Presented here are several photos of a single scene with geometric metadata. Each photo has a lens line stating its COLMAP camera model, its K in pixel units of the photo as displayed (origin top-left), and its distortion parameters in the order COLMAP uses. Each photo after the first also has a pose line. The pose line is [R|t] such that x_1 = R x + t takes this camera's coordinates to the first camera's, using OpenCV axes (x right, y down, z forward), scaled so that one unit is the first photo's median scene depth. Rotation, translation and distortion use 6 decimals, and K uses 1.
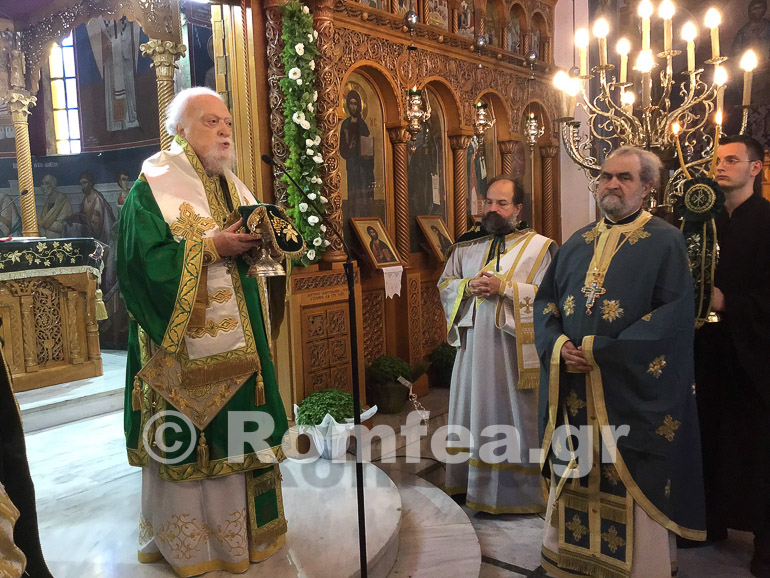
lens RADIAL K [[698.6, 0, 385.0], [0, 698.6, 289.0], [0, 0, 1]] dist [0.118166, -0.205327]
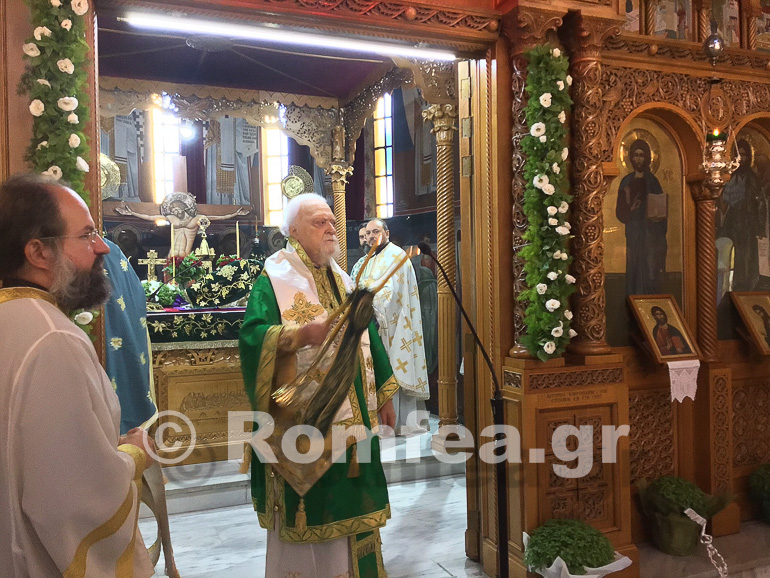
lens RADIAL K [[698.6, 0, 385.0], [0, 698.6, 289.0], [0, 0, 1]] dist [0.118166, -0.205327]
pose [[0.882566, 0.025754, -0.469484, 0.102918], [-0.057730, 0.996879, -0.053841, -0.059914], [0.466632, 0.074622, 0.881298, 0.188913]]
